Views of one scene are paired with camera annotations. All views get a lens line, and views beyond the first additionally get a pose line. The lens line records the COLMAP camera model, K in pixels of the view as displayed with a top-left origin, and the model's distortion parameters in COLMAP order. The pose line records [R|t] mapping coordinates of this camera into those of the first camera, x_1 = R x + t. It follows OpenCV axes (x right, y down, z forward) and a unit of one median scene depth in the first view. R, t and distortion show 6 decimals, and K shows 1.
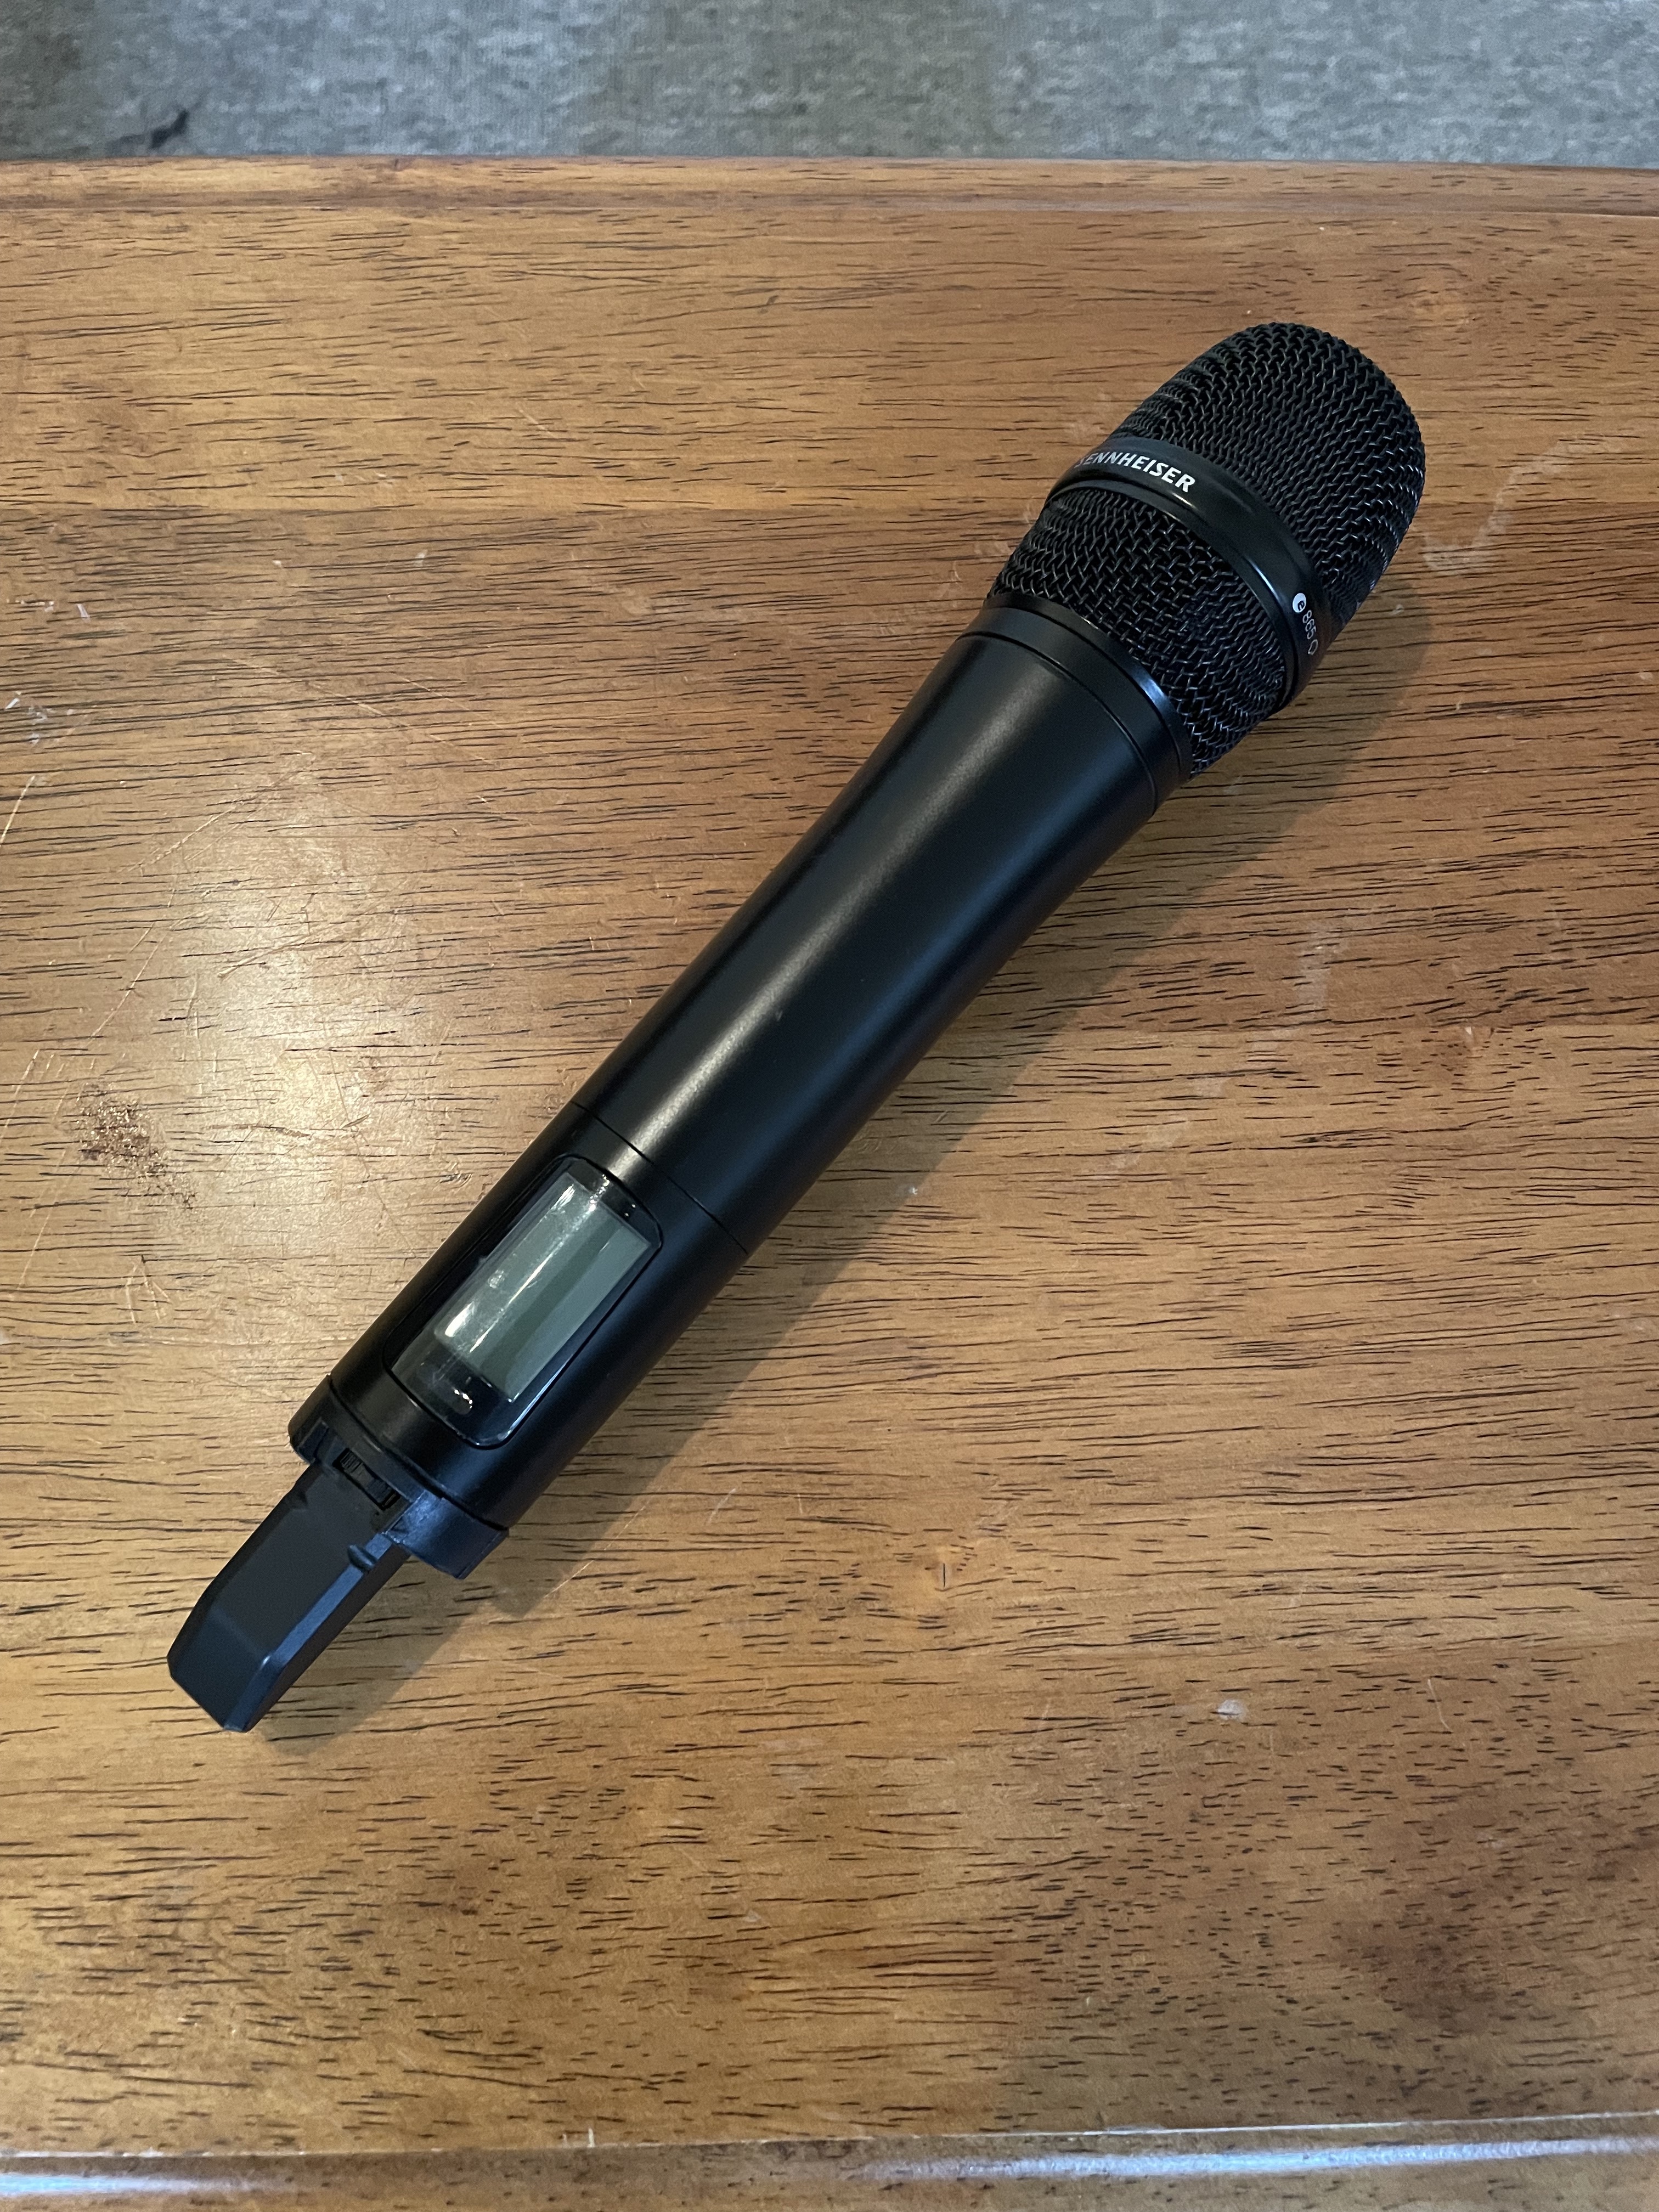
lens RADIAL K [[1686.1, 0, 822.0], [0, 1686.1, 1097.9], [0, 0, 1]] dist [0.066544, -0.104477]
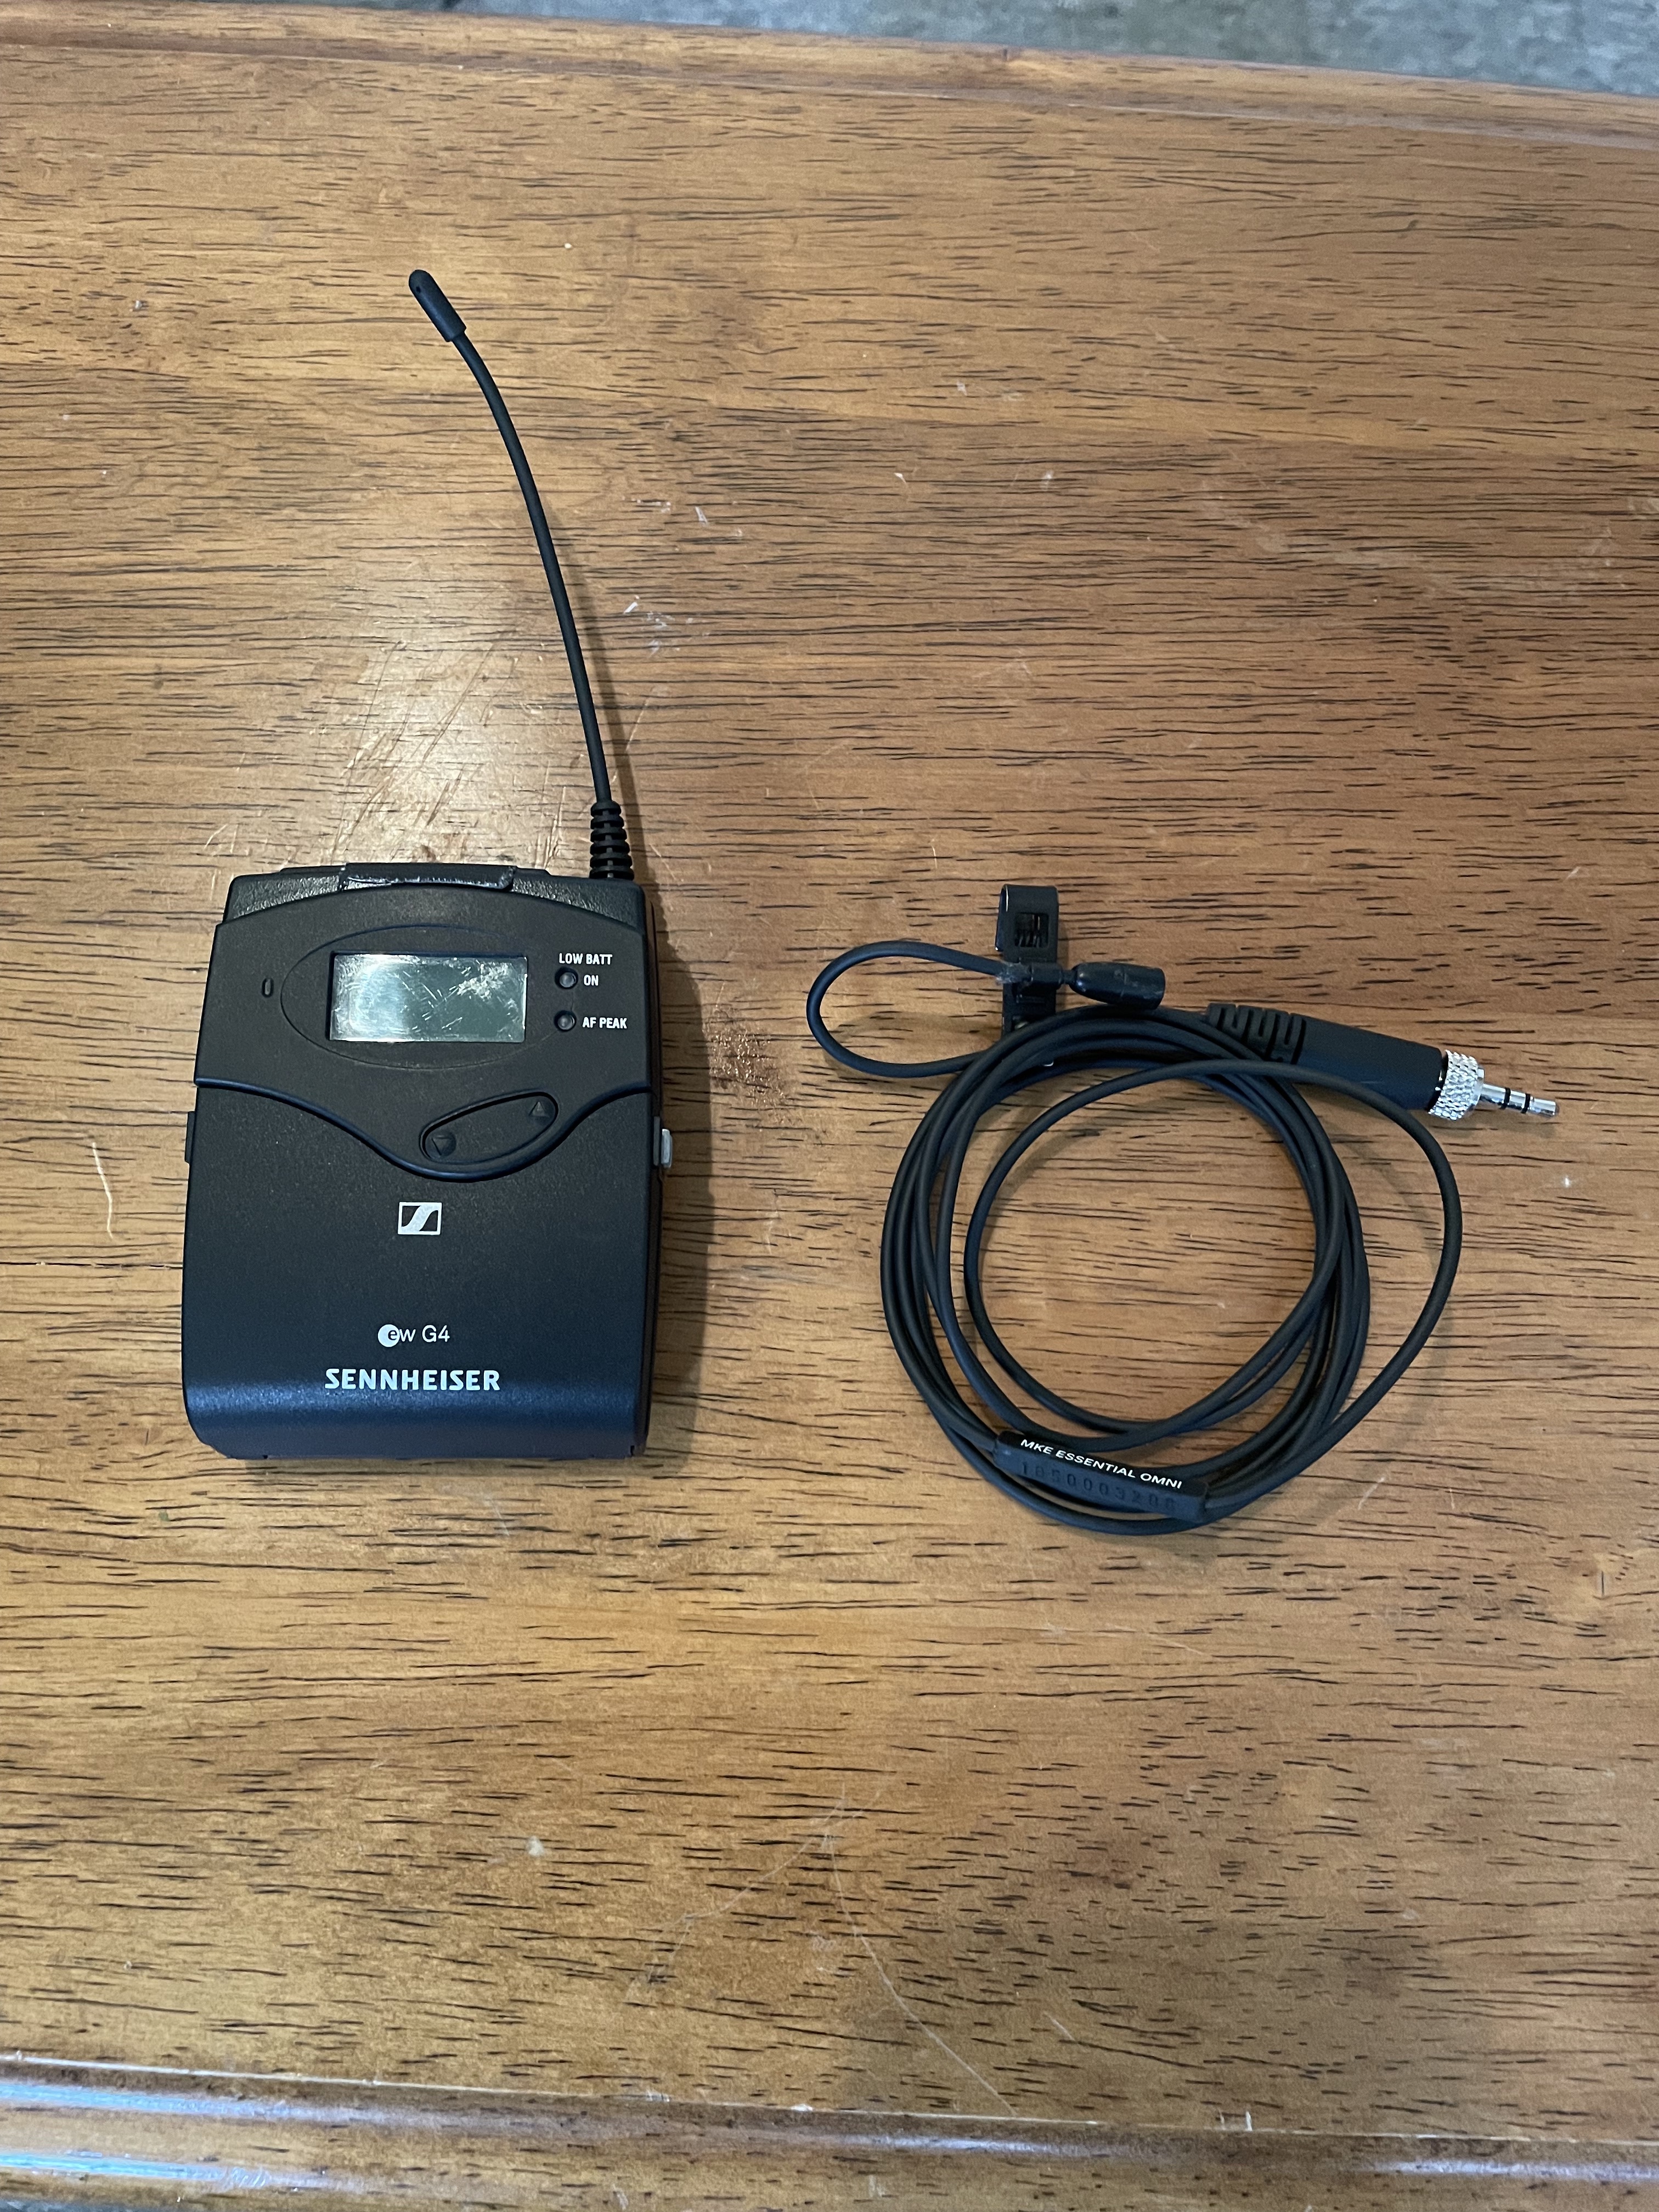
lens RADIAL K [[1686.1, 0, 809.8], [0, 1686.1, 1092.7], [0, 0, 1]] dist [0.066544, -0.104477]
pose [[0.997276, 0.071573, -0.017855, -0.360324], [-0.070738, 0.996537, 0.043702, -0.006821], [0.020921, -0.042320, 0.998885, 0.031550]]
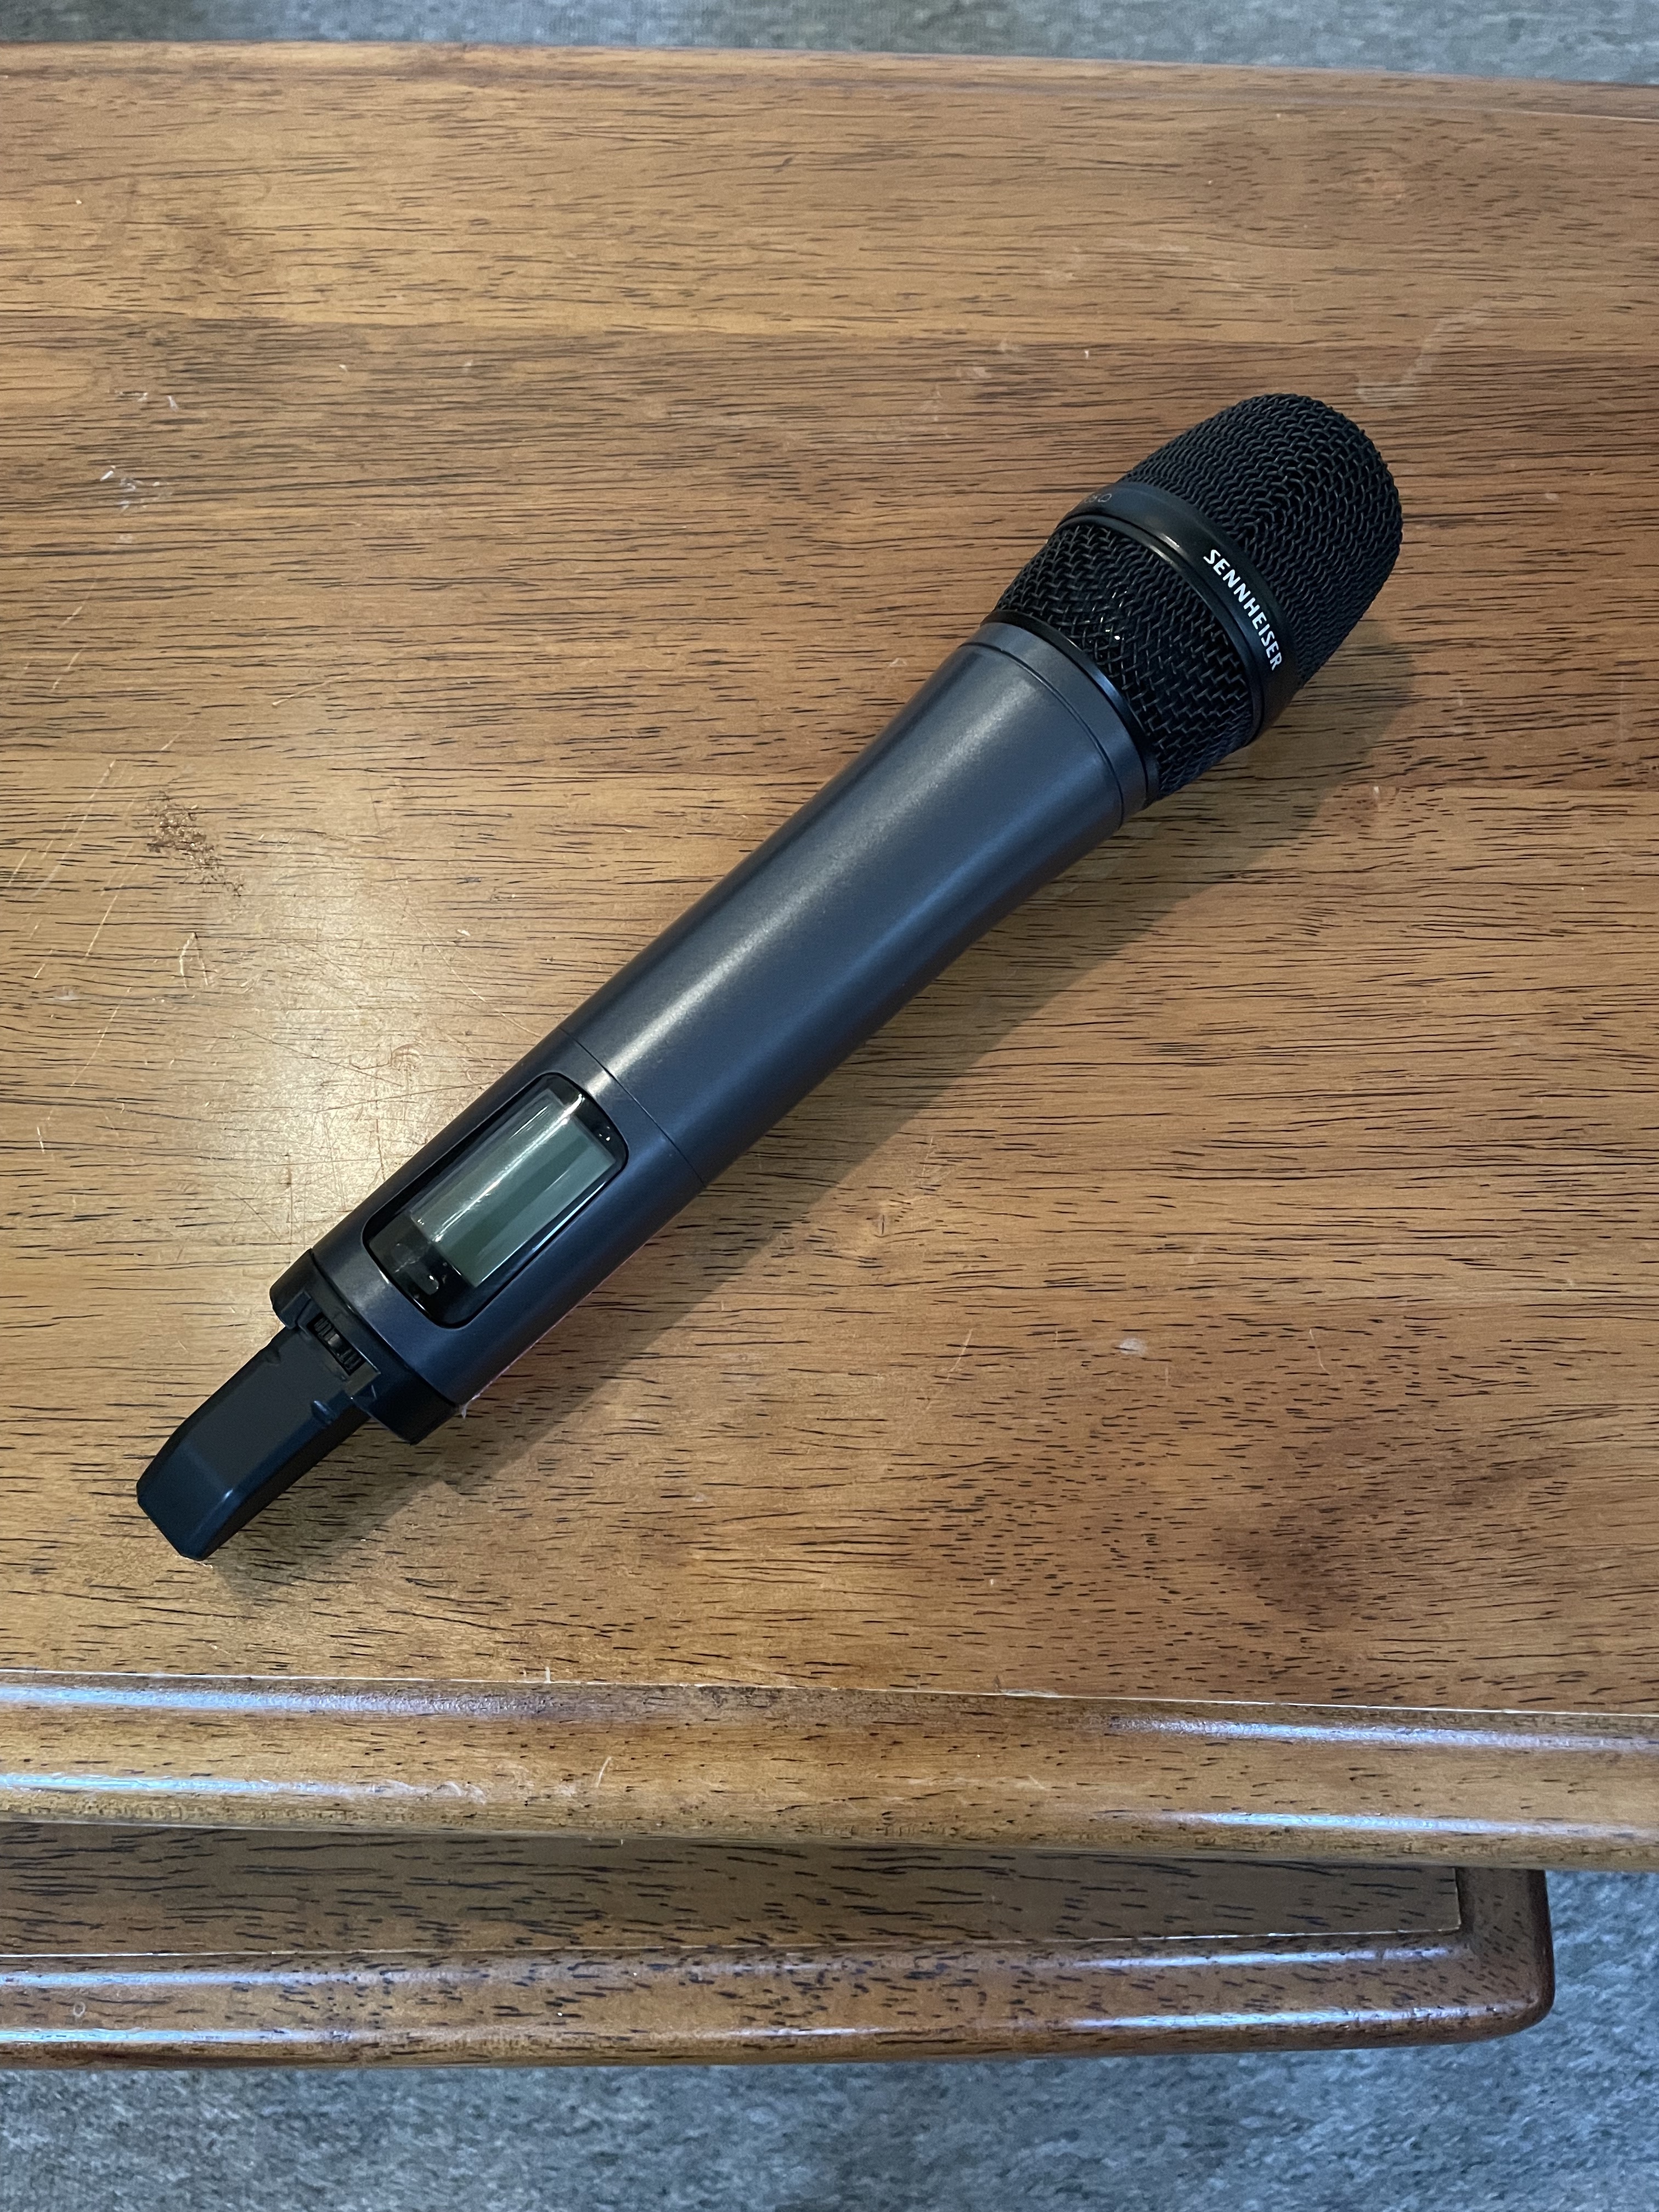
lens RADIAL K [[1686.1, 0, 825.3], [0, 1686.1, 1108.3], [0, 0, 1]] dist [0.066544, -0.104477]
pose [[0.998960, 0.036338, -0.027552, 0.058191], [-0.037407, 0.998526, -0.039320, 0.236040], [0.026082, 0.040309, 0.998847, -0.123603]]
